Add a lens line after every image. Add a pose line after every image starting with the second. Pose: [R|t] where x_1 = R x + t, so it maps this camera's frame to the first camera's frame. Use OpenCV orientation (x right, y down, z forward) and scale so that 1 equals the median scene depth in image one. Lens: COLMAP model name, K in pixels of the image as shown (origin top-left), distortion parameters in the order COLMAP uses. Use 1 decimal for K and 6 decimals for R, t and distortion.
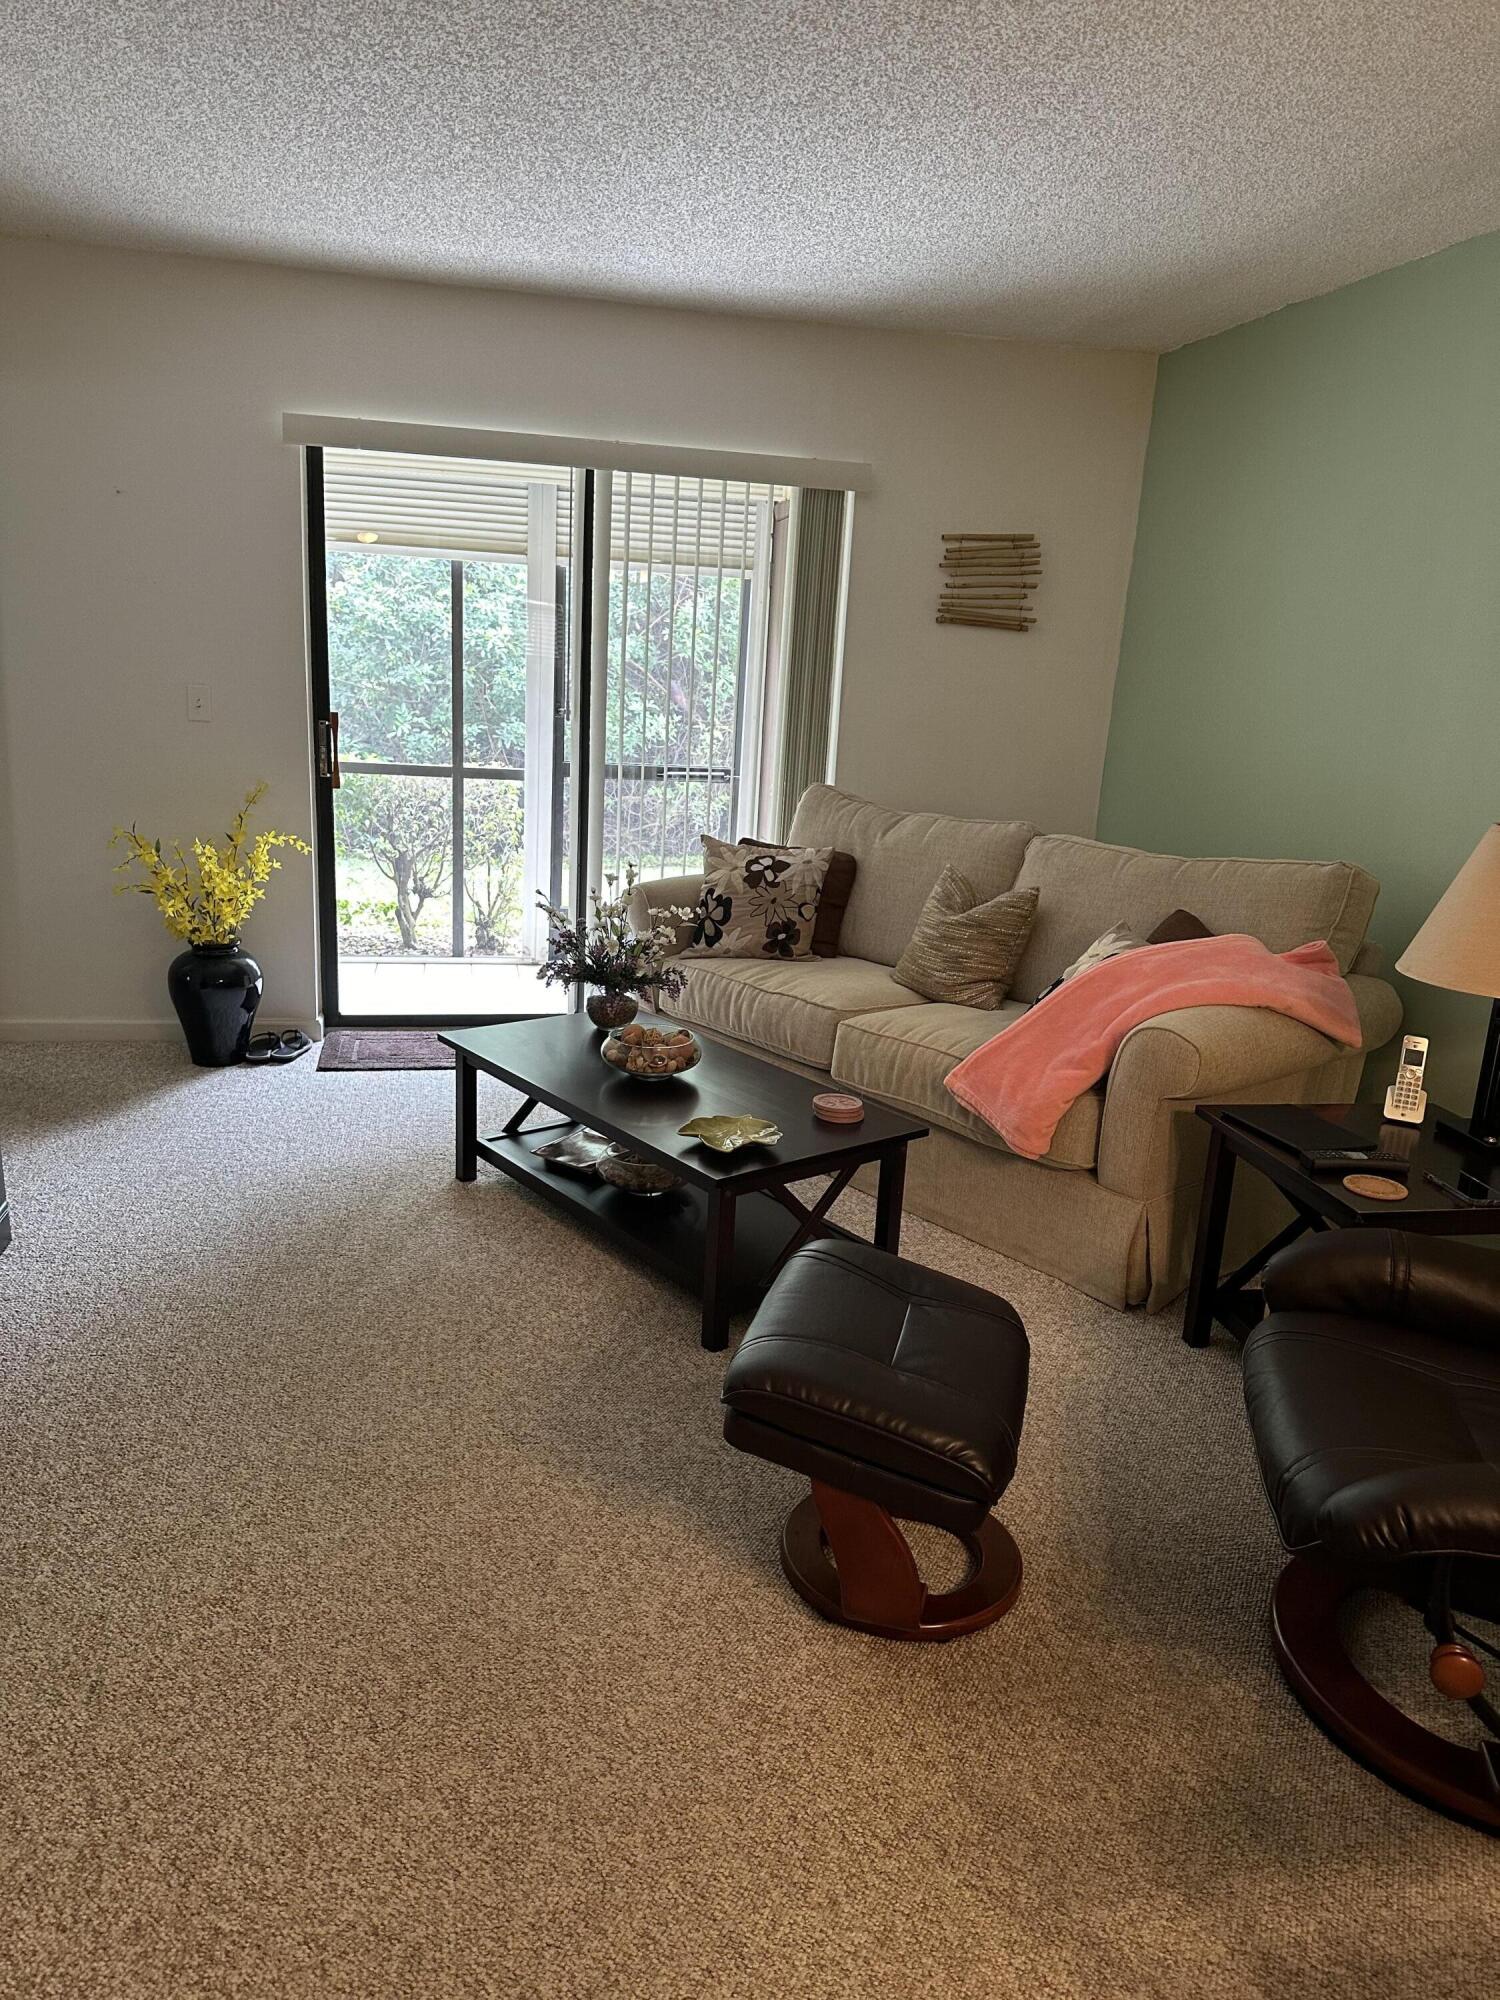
lens RADIAL K [[1417.4, 0, 742.8], [0, 1417.4, 986.1], [0, 0, 1]] dist [0.139192, -0.204598]
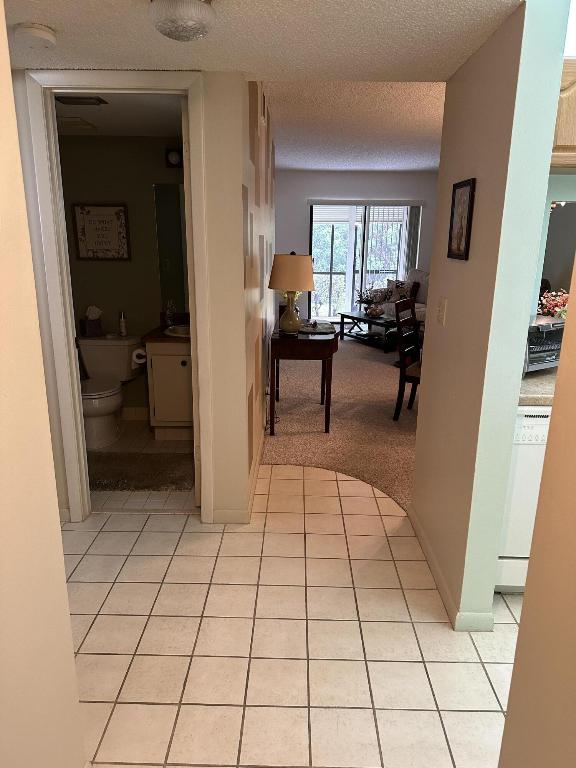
lens RADIAL K [[544.3, 0, 285.2], [0, 544.3, 378.7], [0, 0, 1]] dist [0.139192, -0.204598]
pose [[0.973660, 0.014032, -0.227571, 0.062458], [-0.013019, 0.999898, 0.005952, 0.222501], [0.227632, -0.002832, 0.973743, -0.895284]]
